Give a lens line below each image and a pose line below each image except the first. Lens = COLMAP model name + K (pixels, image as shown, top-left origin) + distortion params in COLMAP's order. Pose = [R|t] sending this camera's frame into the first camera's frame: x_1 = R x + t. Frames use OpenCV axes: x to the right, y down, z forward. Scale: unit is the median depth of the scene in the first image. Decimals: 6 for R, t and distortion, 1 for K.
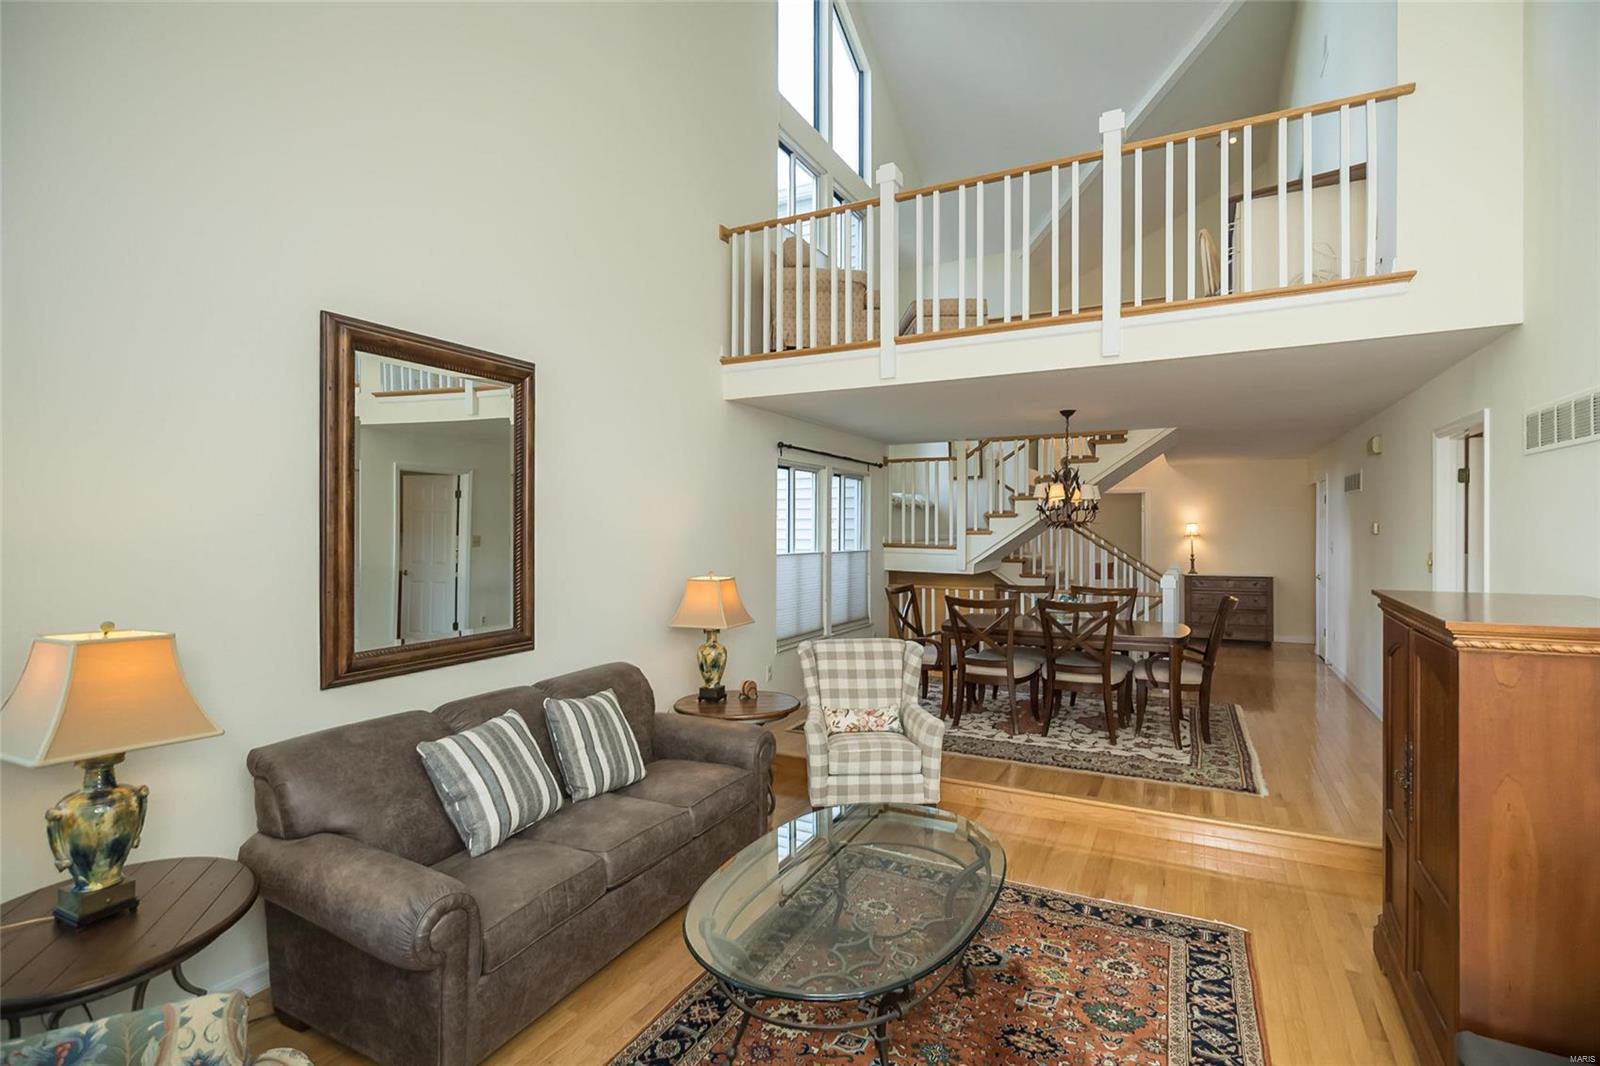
lens RADIAL K [[753.6, 0, 800.0], [0, 753.6, 533.0], [0, 0, 1]] dist [-0.002979, -0.000496]
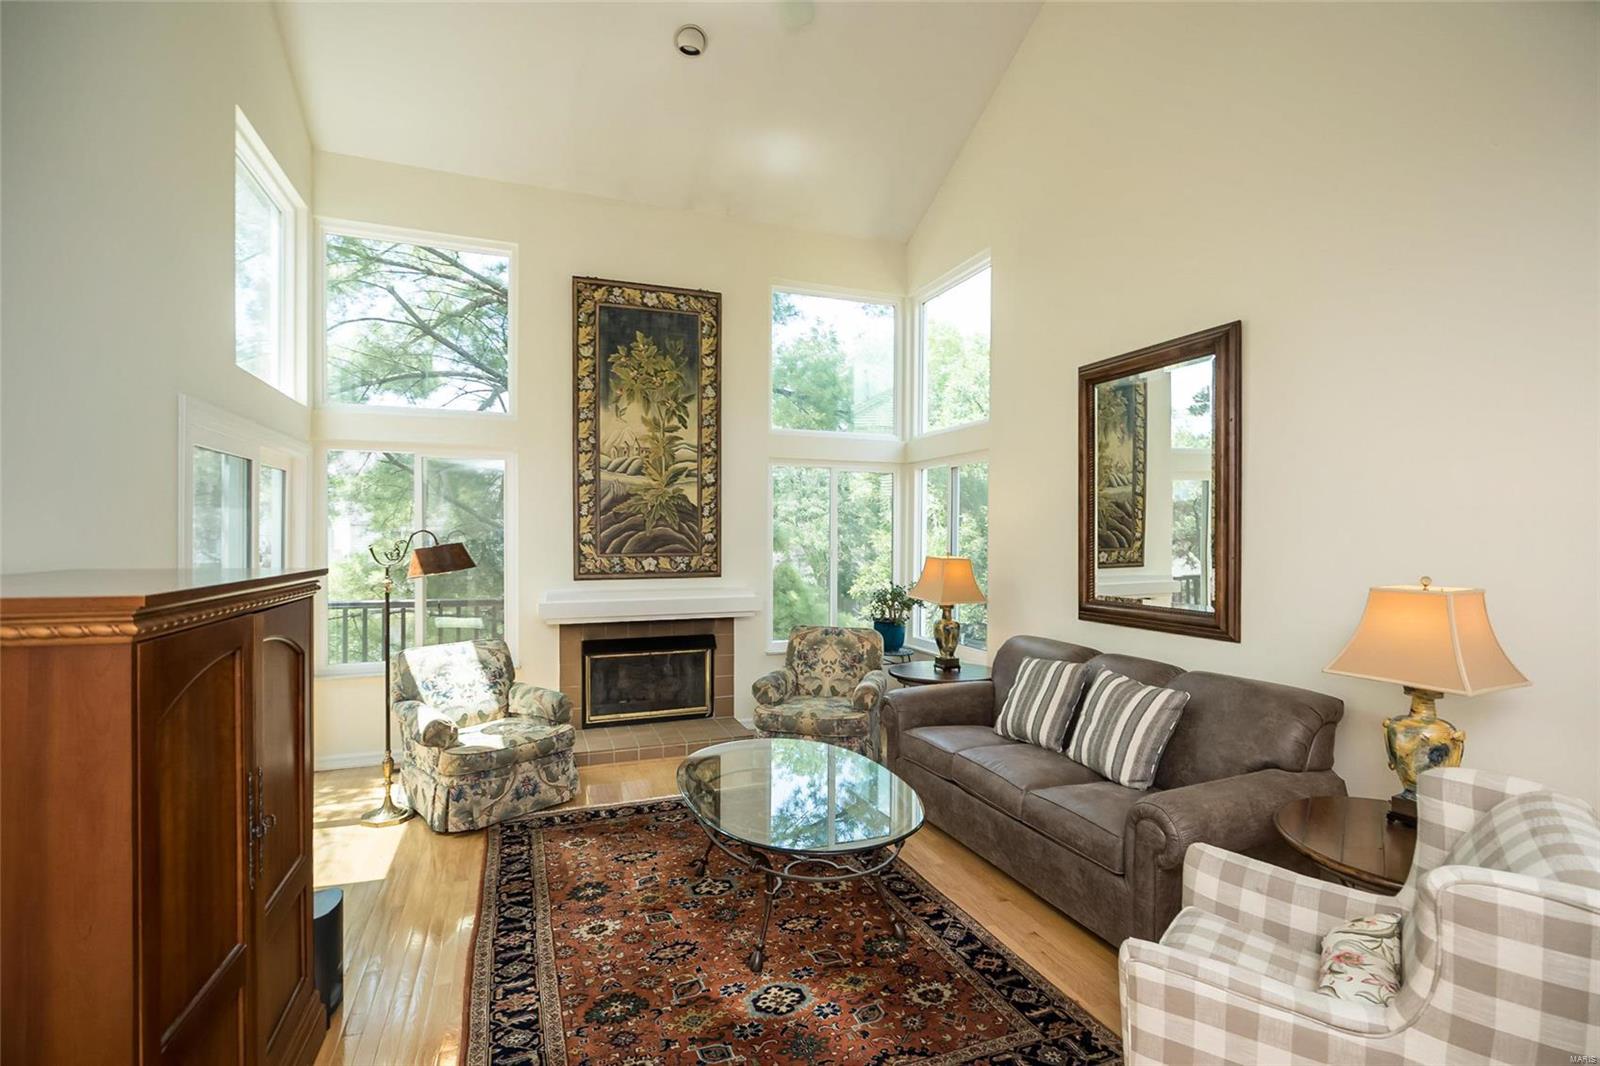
lens RADIAL K [[746.7, 0, 814.3], [0, 746.7, 541.8], [0, 0, 1]] dist [-0.014184, 0.000440]
pose [[-0.657700, 0.007886, -0.753239, 0.486480], [-0.005178, 0.999874, 0.014990, 0.018400], [0.753262, 0.013759, -0.657576, 0.916008]]
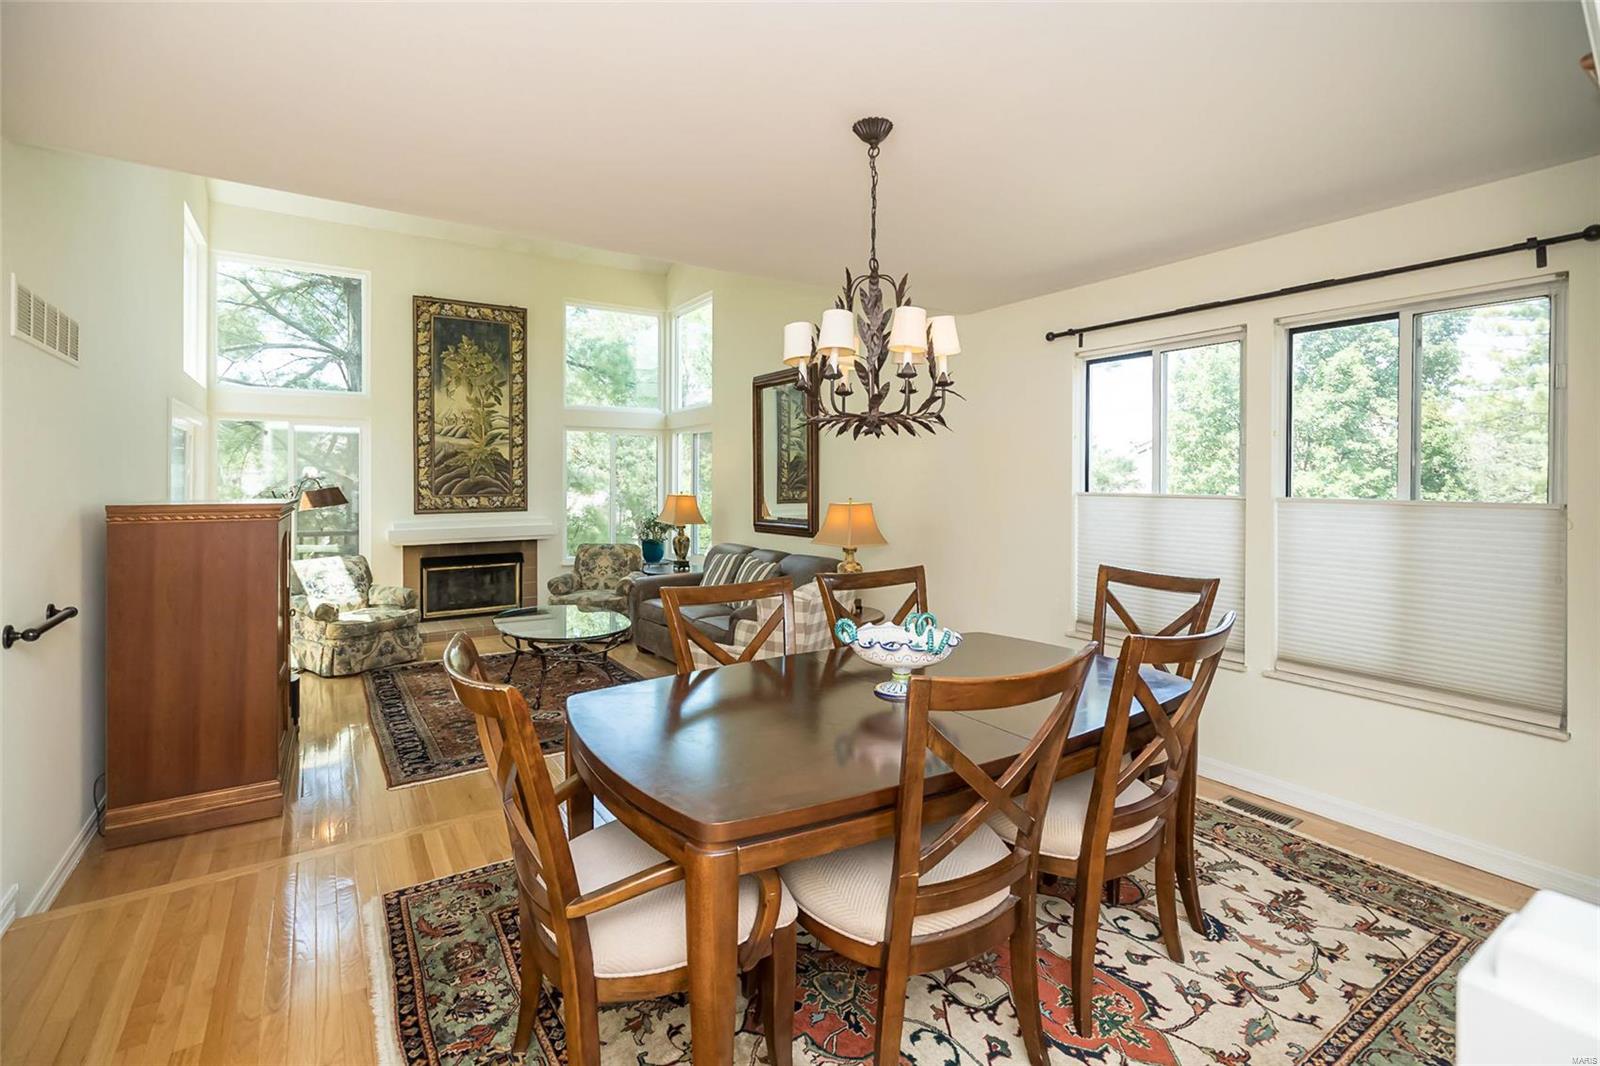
lens RADIAL K [[733.4, 0, 797.8], [0, 733.4, 477.2], [0, 0, 1]] dist [0.000737, 0.000067]
pose [[-0.488275, -0.000022, -0.872690, 0.808733], [-0.001547, 0.999998, 0.000840, 0.015500], [0.872688, 0.001760, -0.488274, 1.331223]]
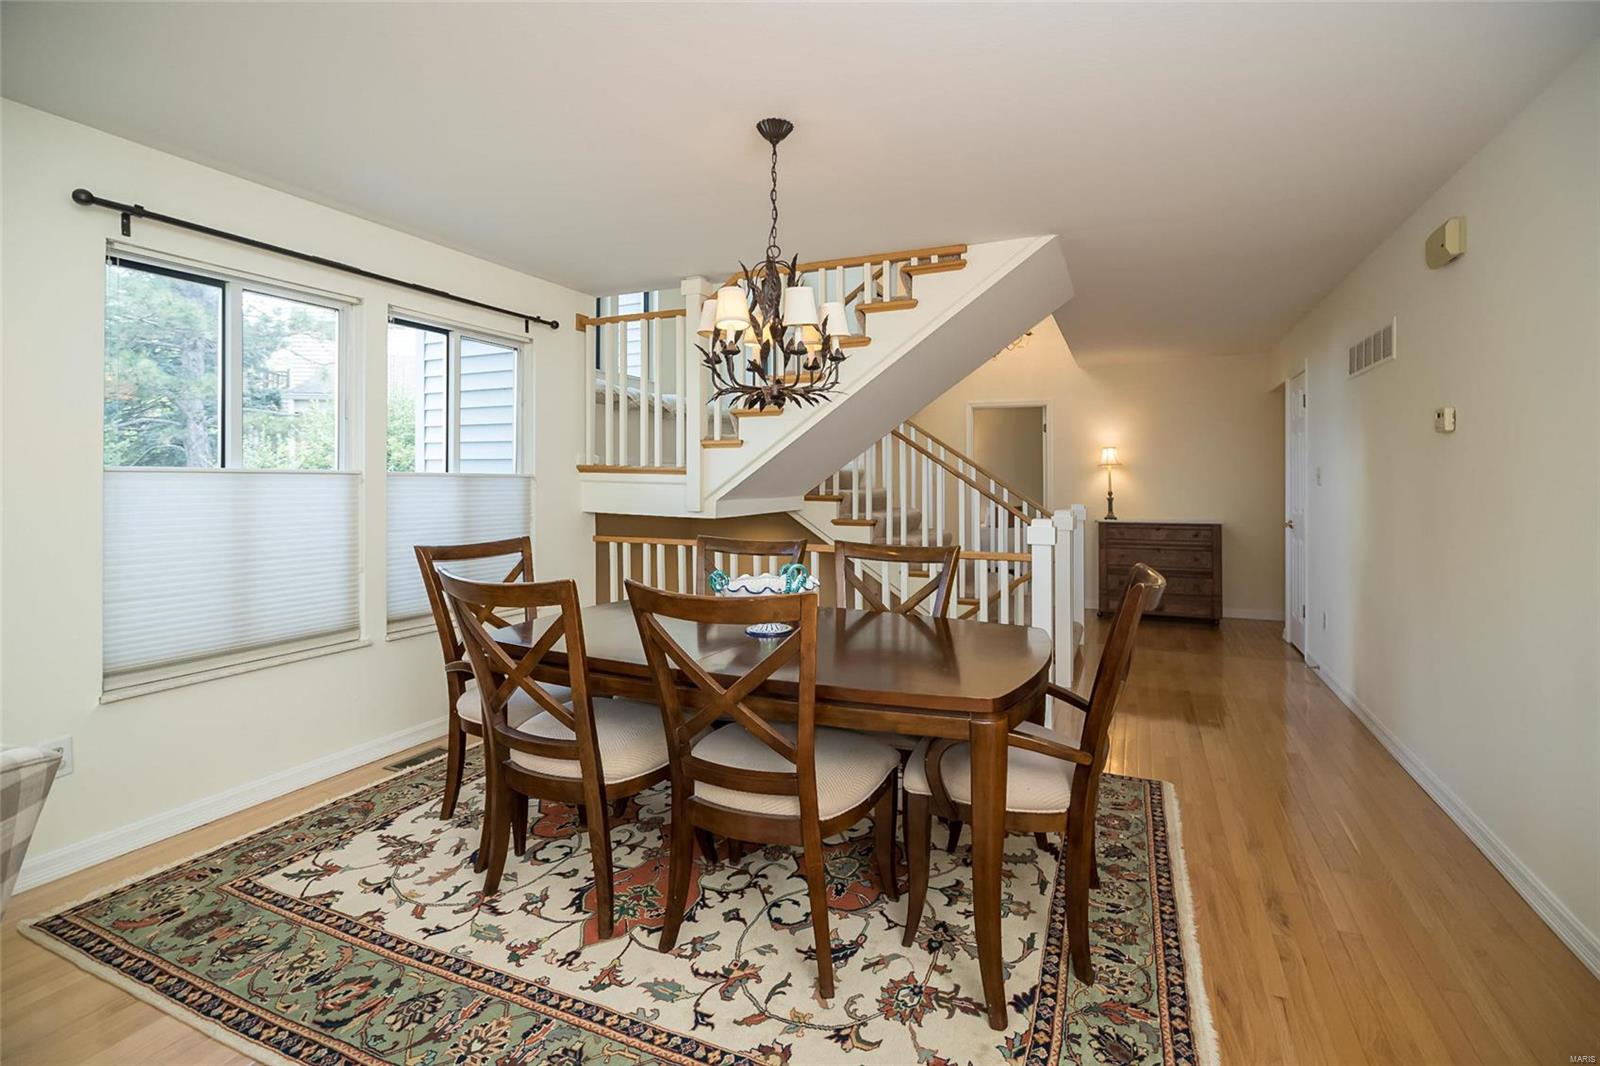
lens RADIAL K [[761.3, 0, 805.8], [0, 761.3, 476.8], [0, 0, 1]] dist [0.003563, 0.000295]
pose [[0.997154, 0.004157, 0.075283, 0.385782], [-0.003738, 0.999977, -0.005702, 0.040067], [-0.075305, 0.005404, 0.997146, 0.653117]]
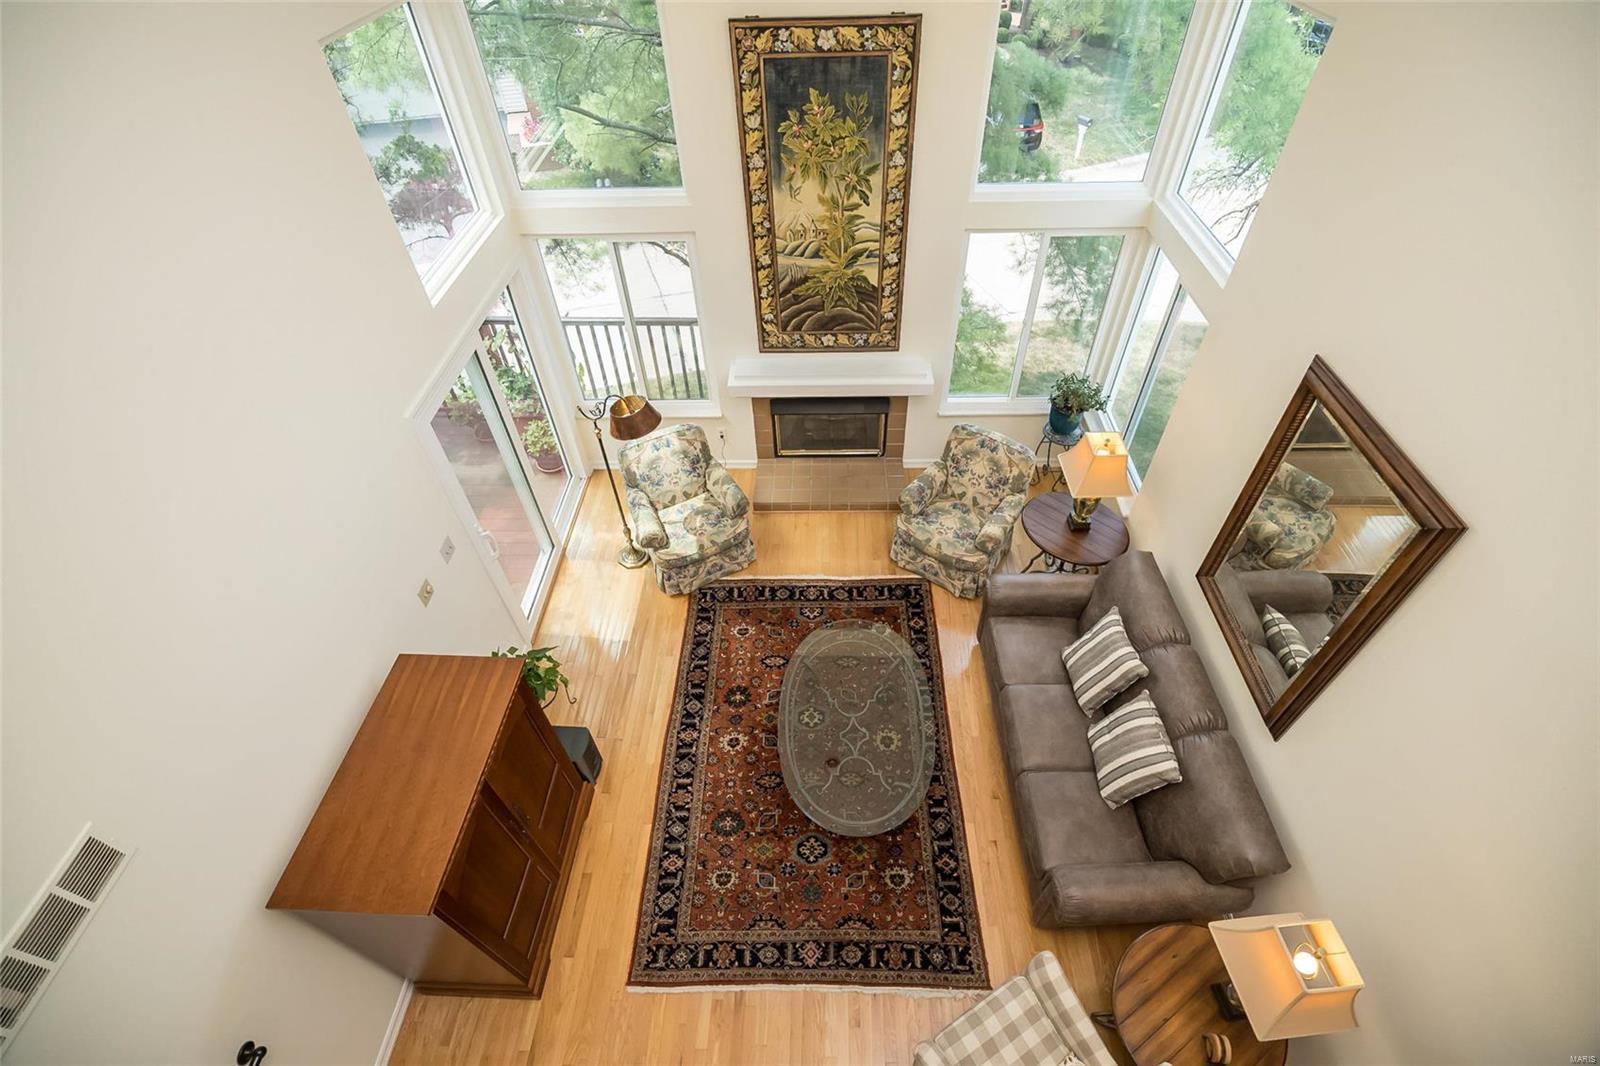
lens RADIAL K [[722.2, 0, 816.0], [0, 722.2, 530.3], [0, 0, 1]] dist [0.001668, 0.000451]
pose [[-0.891183, 0.336384, -0.304366, 0.263582], [0.016776, 0.694915, 0.718897, -0.526400], [0.453334, 0.635563, -0.624939, 0.870955]]
